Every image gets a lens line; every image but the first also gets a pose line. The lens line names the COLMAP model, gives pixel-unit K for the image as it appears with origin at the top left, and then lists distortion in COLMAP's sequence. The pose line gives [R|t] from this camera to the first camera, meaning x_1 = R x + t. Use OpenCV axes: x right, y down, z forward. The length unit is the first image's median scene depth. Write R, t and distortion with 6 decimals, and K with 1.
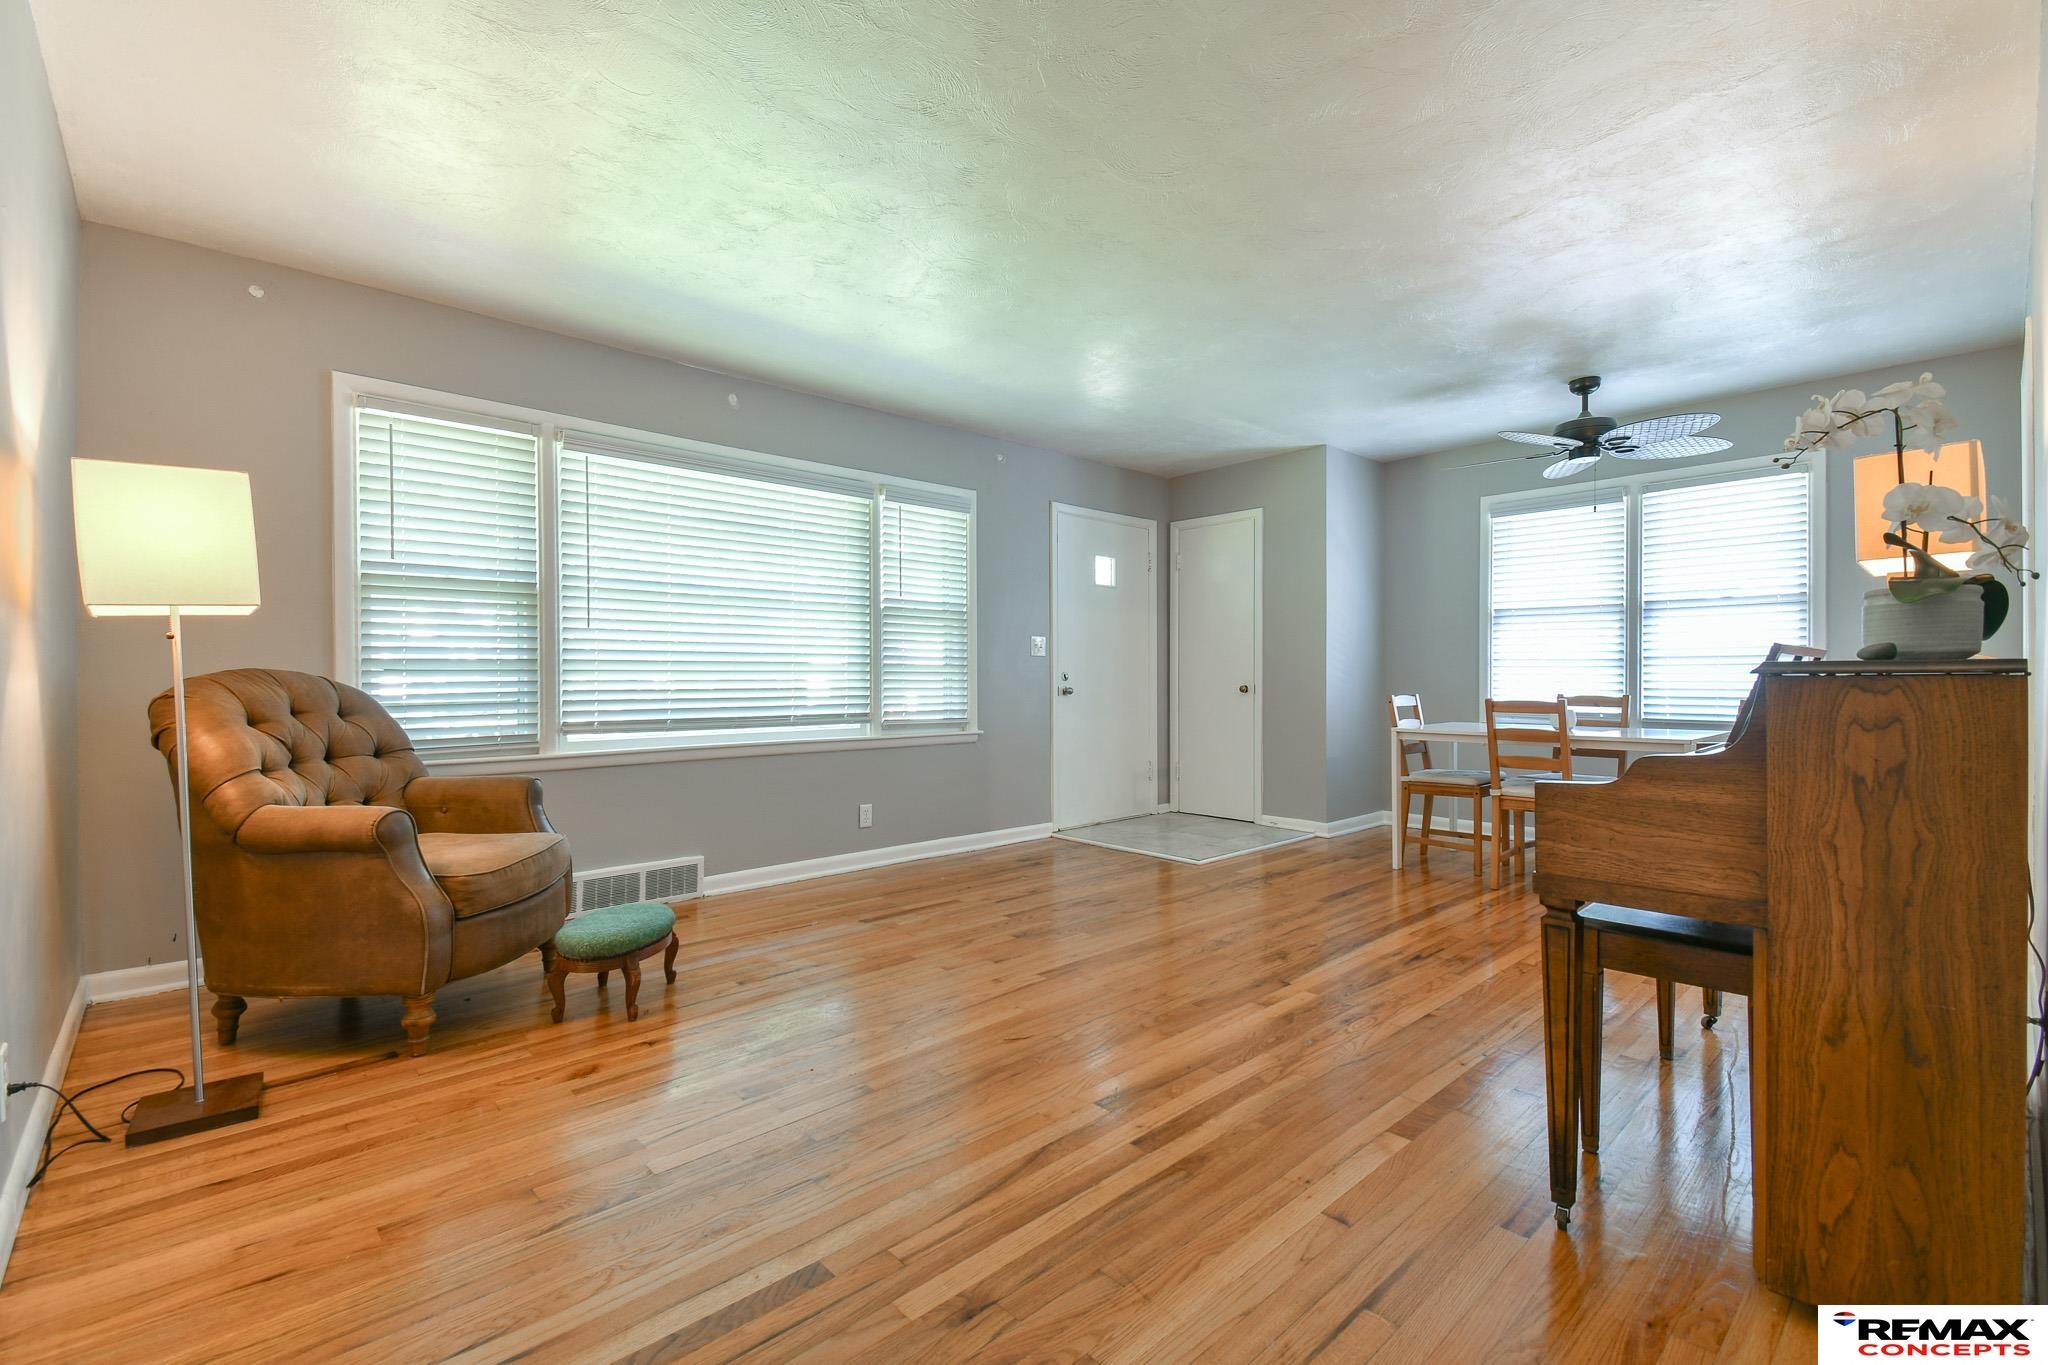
lens RADIAL K [[888.3, 0, 1020.8], [0, 888.3, 681.8], [0, 0, 1]] dist [0.047746, -0.026794]
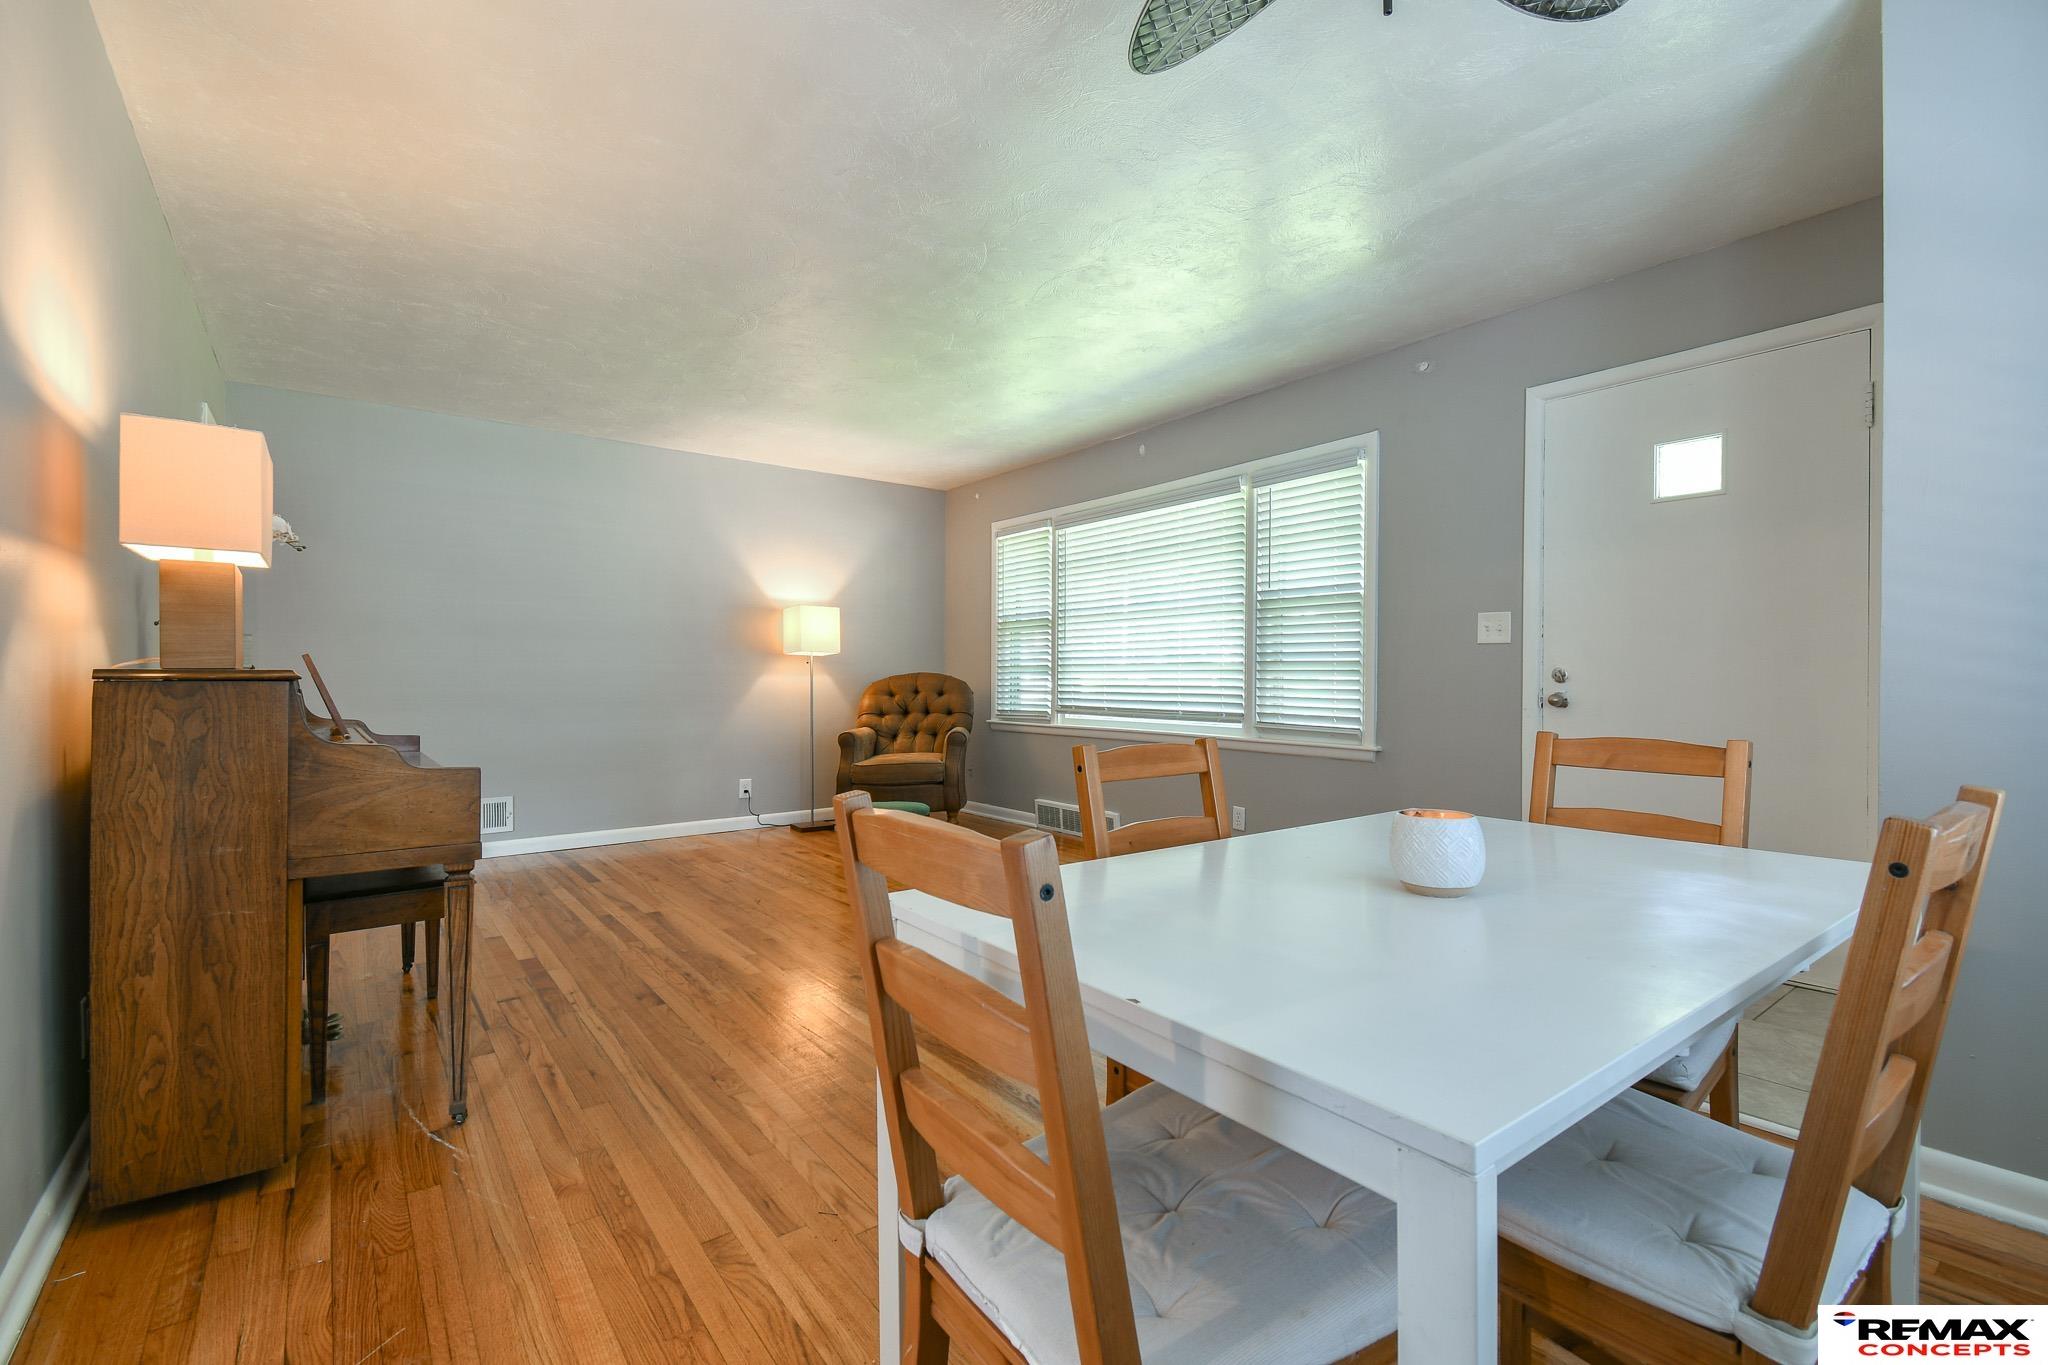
lens RADIAL K [[888.3, 0, 1020.8], [0, 888.3, 681.8], [0, 0, 1]] dist [0.047746, -0.026794]
pose [[-0.089450, 0.010318, -0.995938, 0.953196], [-0.002450, 0.999941, 0.010579, -0.010173], [0.995988, 0.003387, -0.089419, 0.988143]]
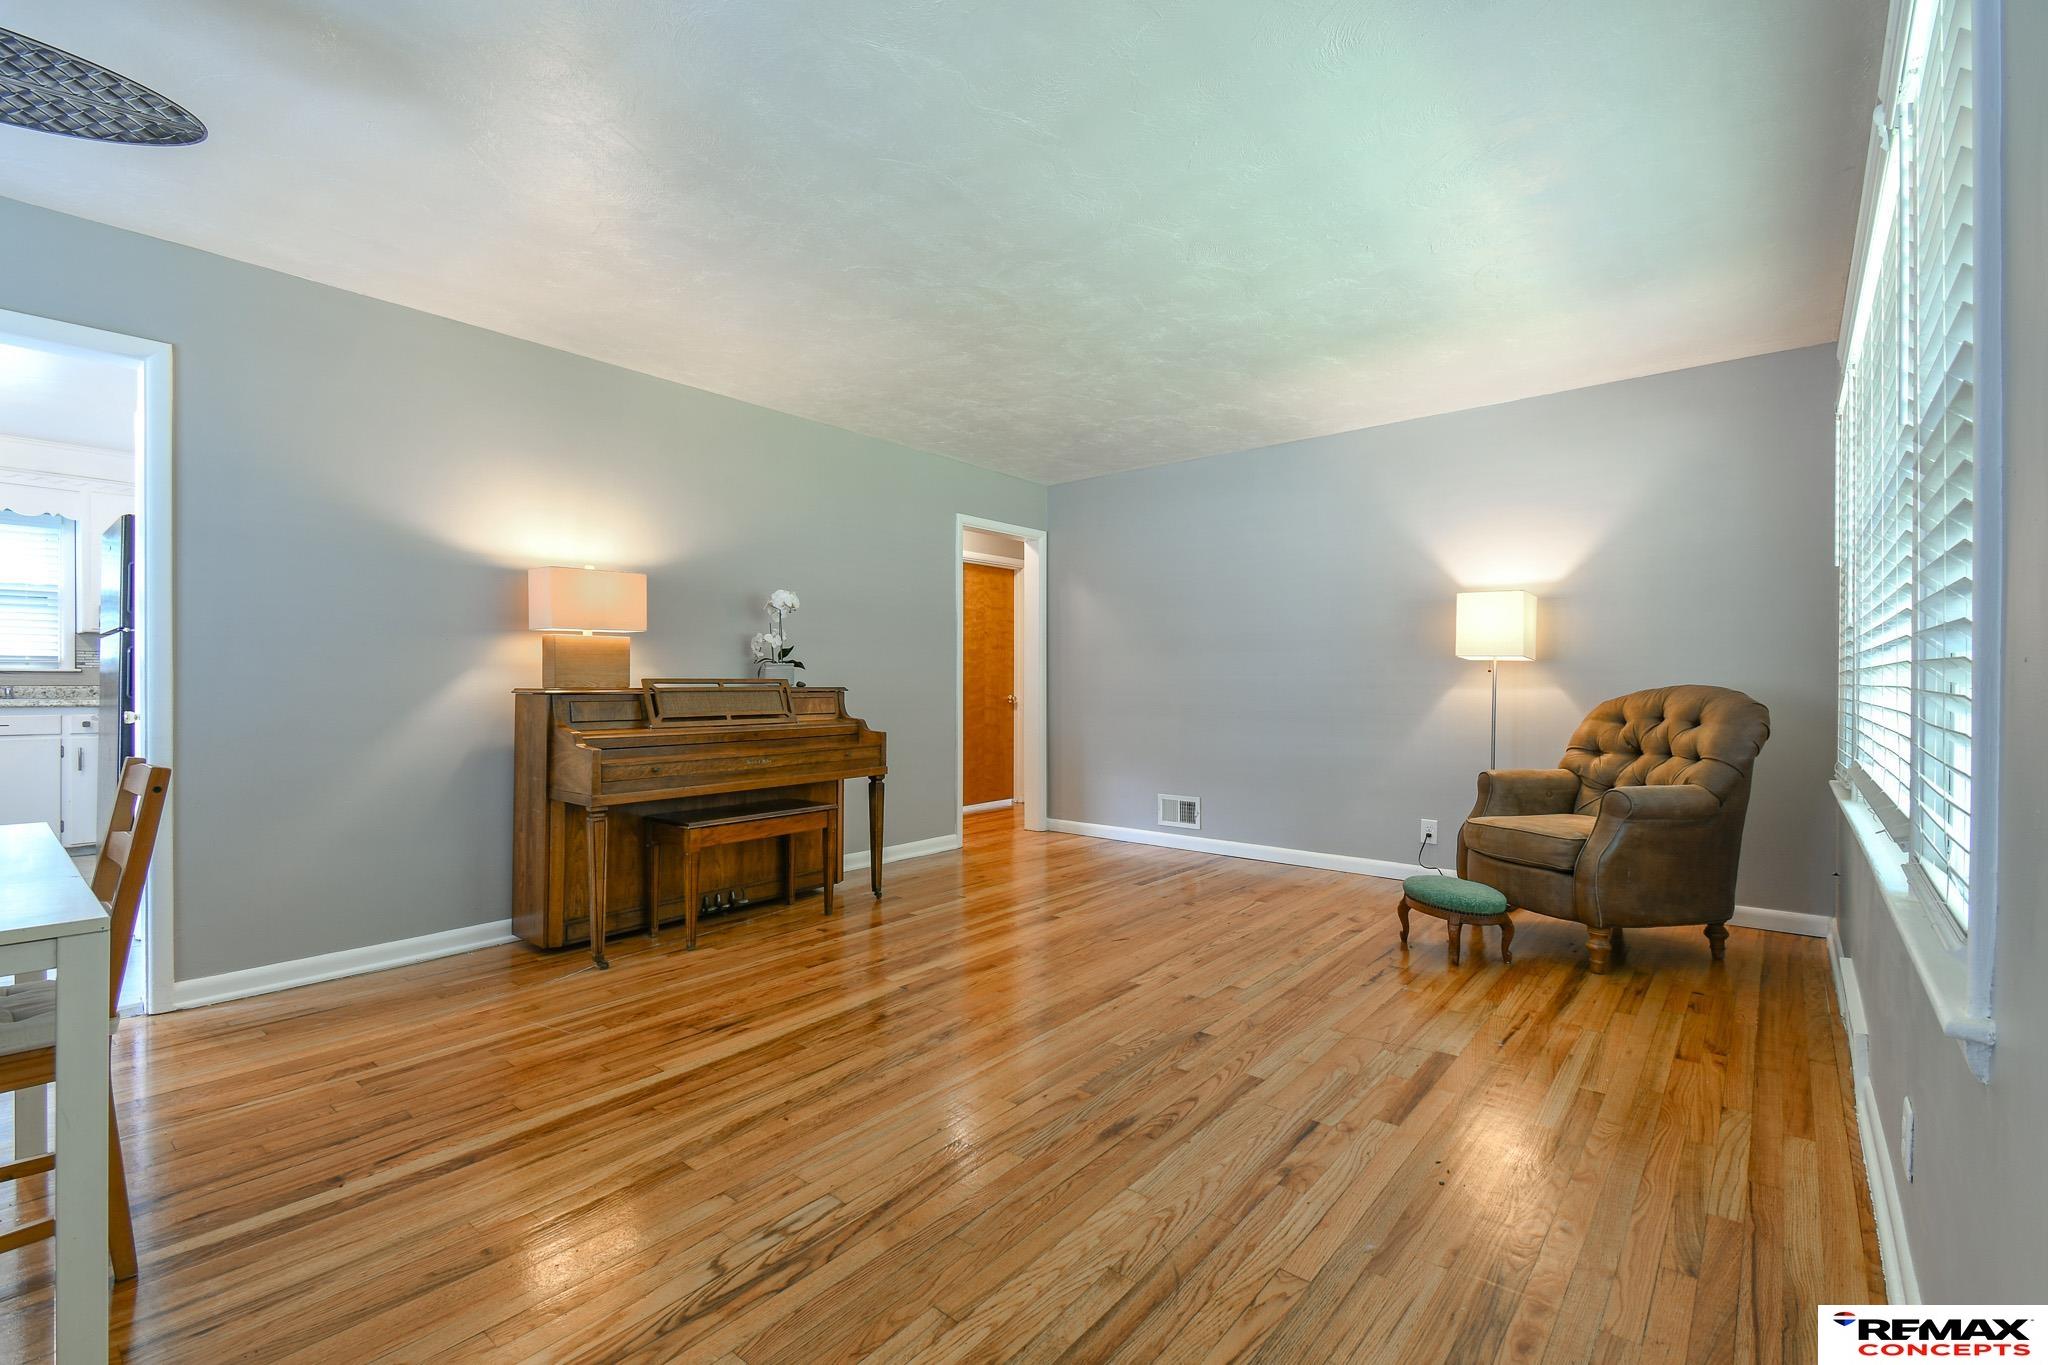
lens RADIAL K [[888.3, 0, 1020.8], [0, 888.3, 681.8], [0, 0, 1]] dist [0.047746, -0.026794]
pose [[-0.990608, 0.004401, -0.136660, 0.217730], [0.003894, 0.999985, 0.003975, -0.018739], [0.136675, 0.003406, -0.990610, 1.484676]]
